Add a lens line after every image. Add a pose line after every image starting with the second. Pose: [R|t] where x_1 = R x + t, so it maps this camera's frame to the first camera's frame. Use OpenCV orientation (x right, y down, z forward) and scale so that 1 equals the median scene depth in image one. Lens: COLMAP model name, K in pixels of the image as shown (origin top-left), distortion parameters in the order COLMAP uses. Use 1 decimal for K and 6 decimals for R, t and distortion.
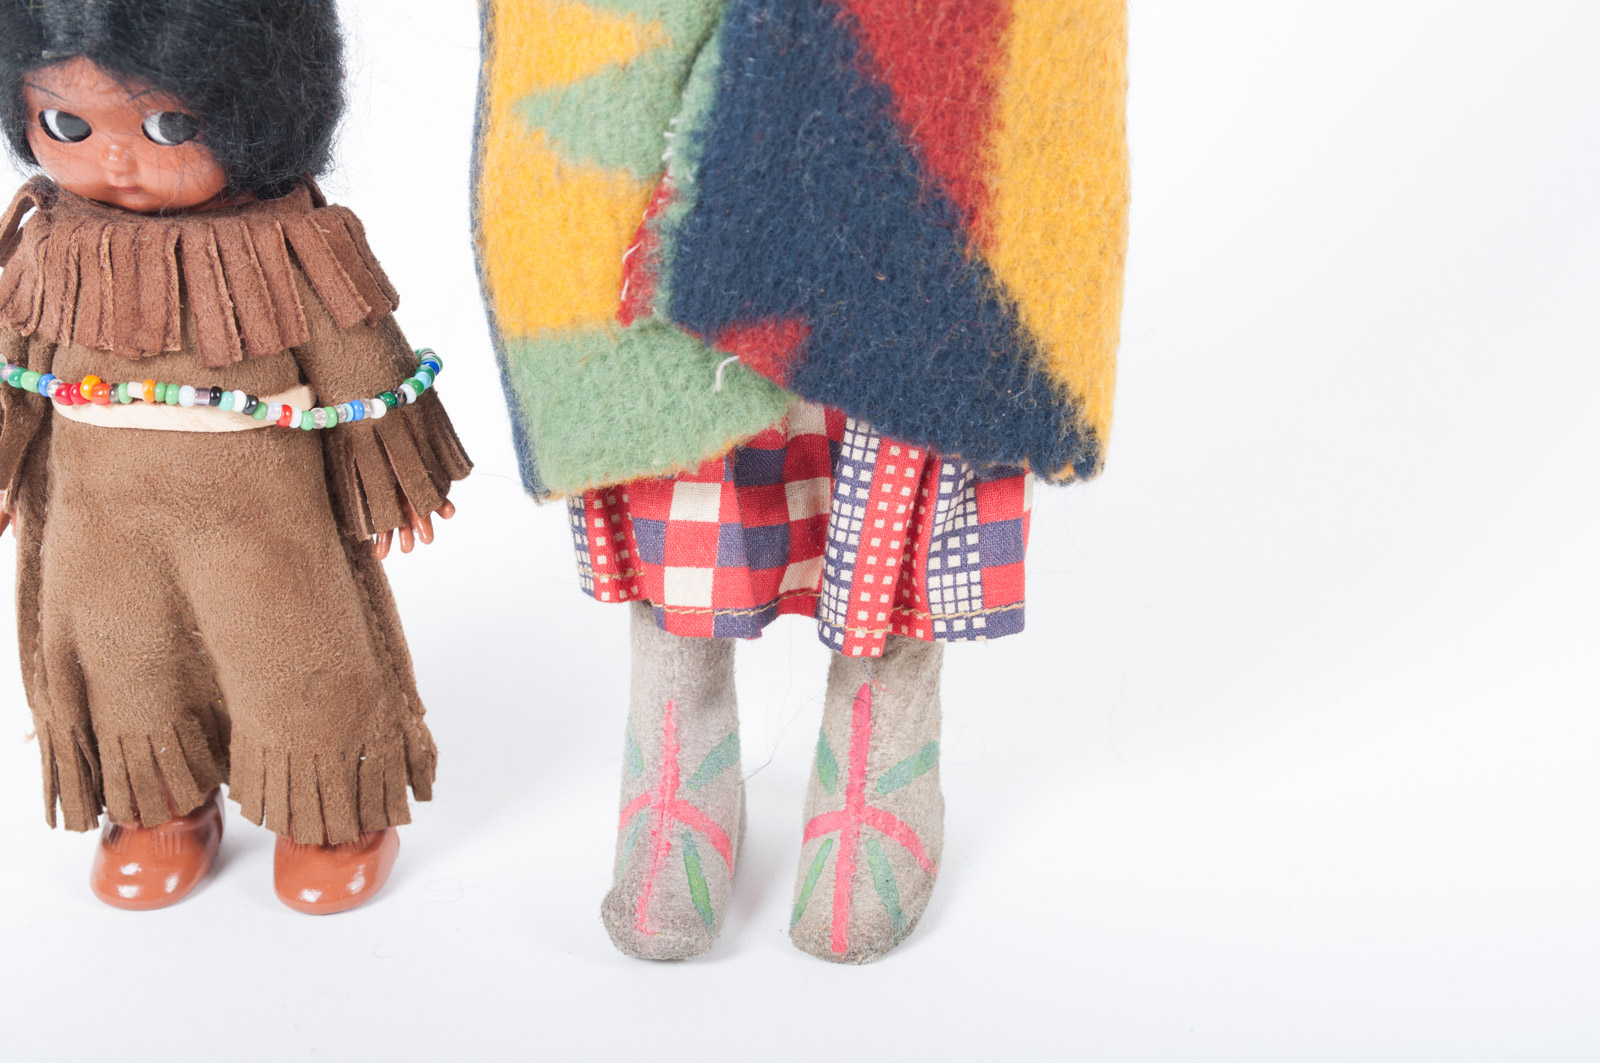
lens RADIAL K [[3576.1, 0, 800.0], [0, 3576.1, 531.5], [0, 0, 1]] dist [0.007448, 0.306878]
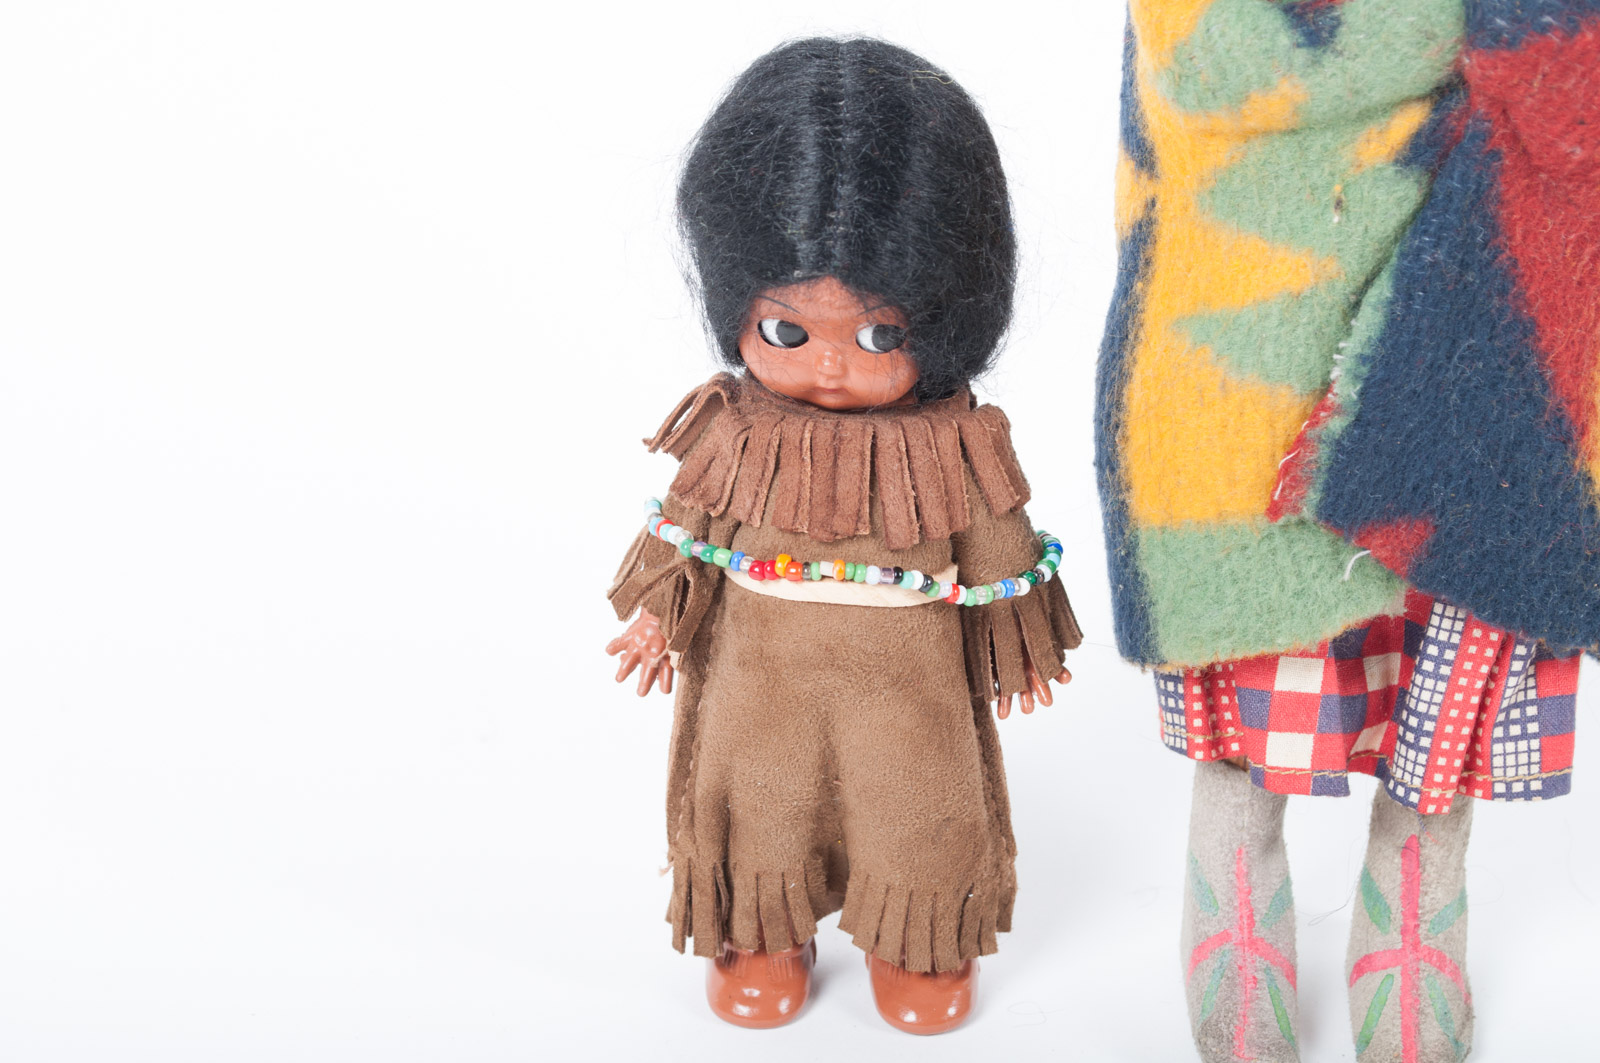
lens RADIAL K [[3278.8, 0, 800.0], [0, 3278.8, 531.5], [0, 0, 1]] dist [-0.000916, 0.181342]
pose [[0.998029, 0.020383, 0.059351, -0.249084], [-0.019175, 0.999599, -0.020841, -0.028972], [-0.059752, 0.019662, 0.998020, -0.020249]]
